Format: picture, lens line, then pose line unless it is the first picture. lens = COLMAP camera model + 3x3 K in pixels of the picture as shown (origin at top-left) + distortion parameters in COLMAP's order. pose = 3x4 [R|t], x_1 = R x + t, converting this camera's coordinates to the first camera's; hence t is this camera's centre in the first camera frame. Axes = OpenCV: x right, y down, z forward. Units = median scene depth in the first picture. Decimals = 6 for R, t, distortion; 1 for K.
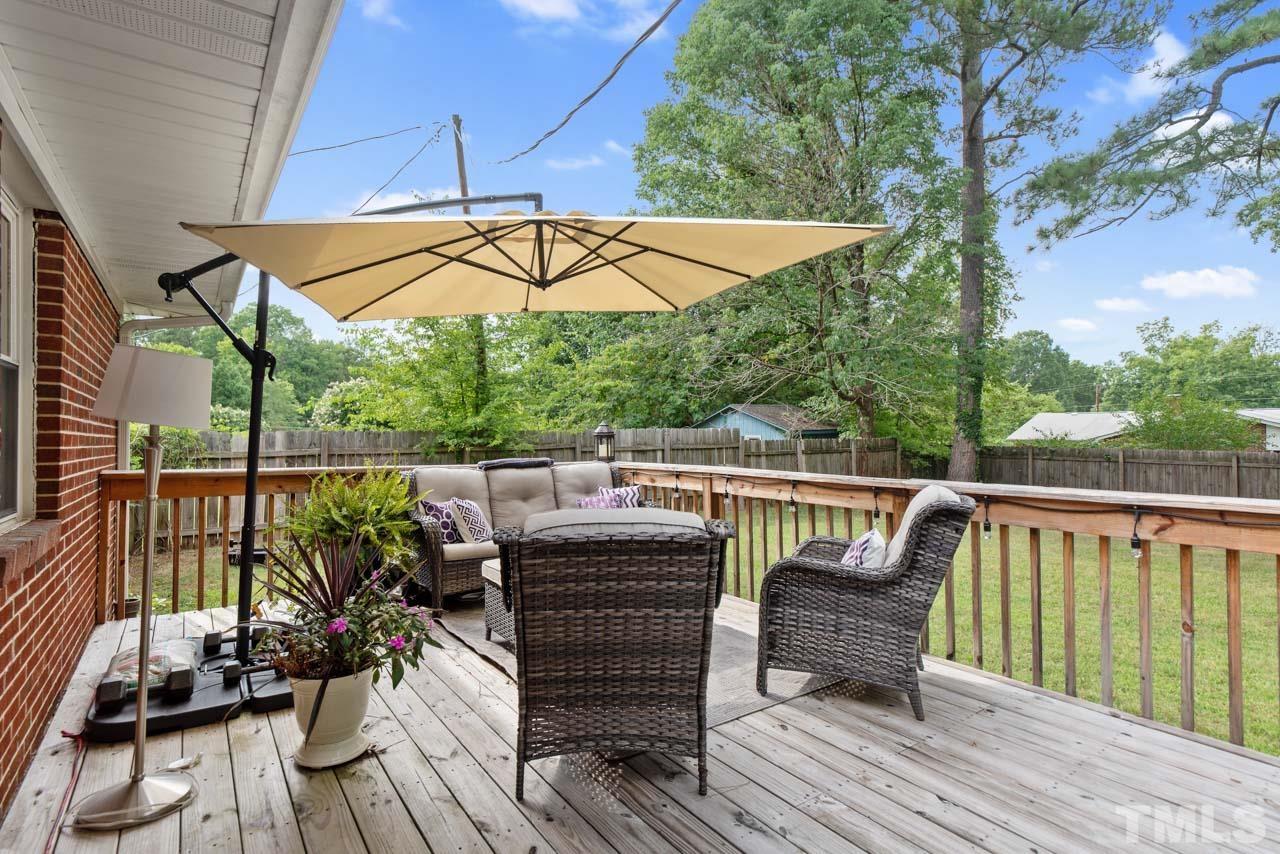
lens RADIAL K [[626.1, 0, 640.0], [0, 626.1, 427.0], [0, 0, 1]] dist [-0.001789, -0.000412]
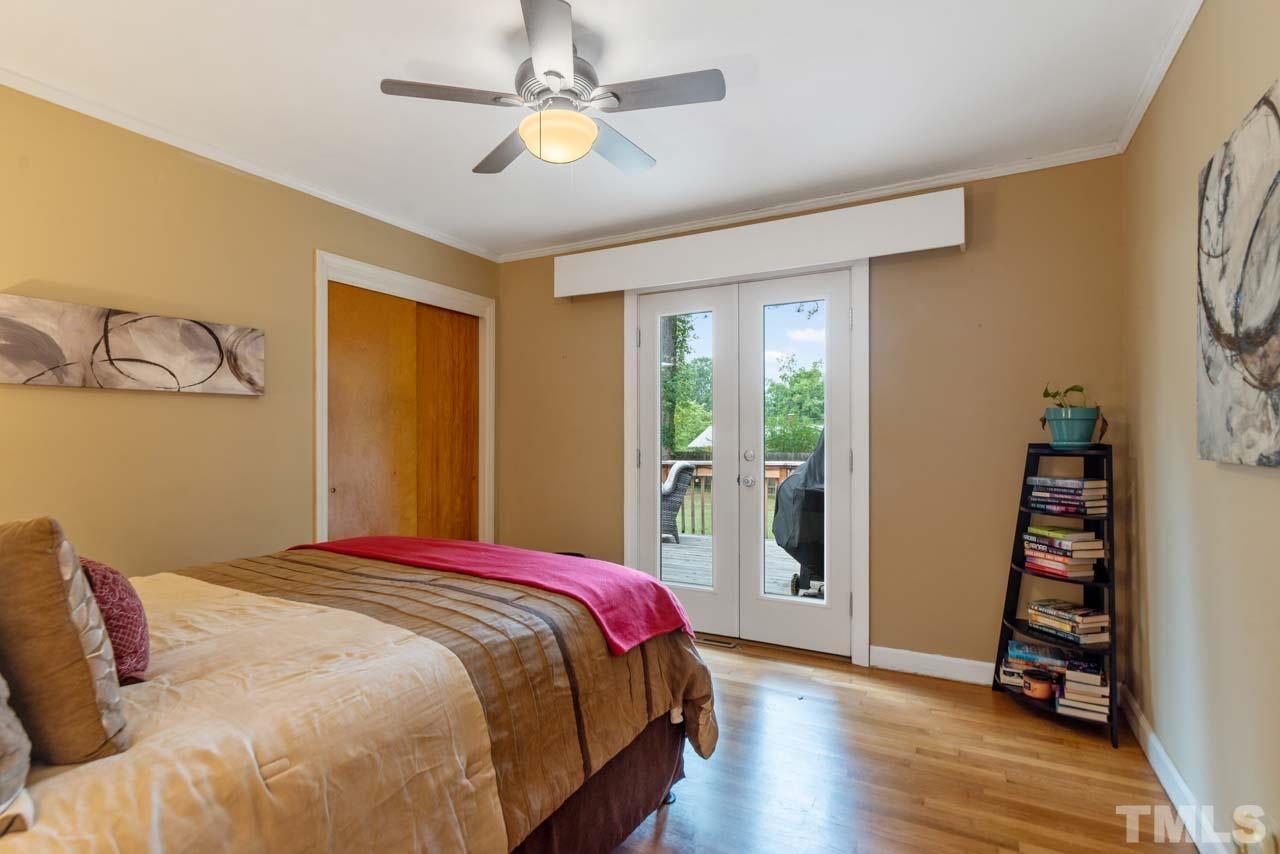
lens RADIAL K [[626.1, 0, 640.0], [0, 626.1, 427.0], [0, 0, 1]] dist [-0.001789, -0.000412]
pose [[0.896843, 0.009814, 0.442239, -0.056875], [-0.003320, 0.999875, -0.015456, -0.000883], [-0.442336, 0.012394, 0.896764, -0.086788]]
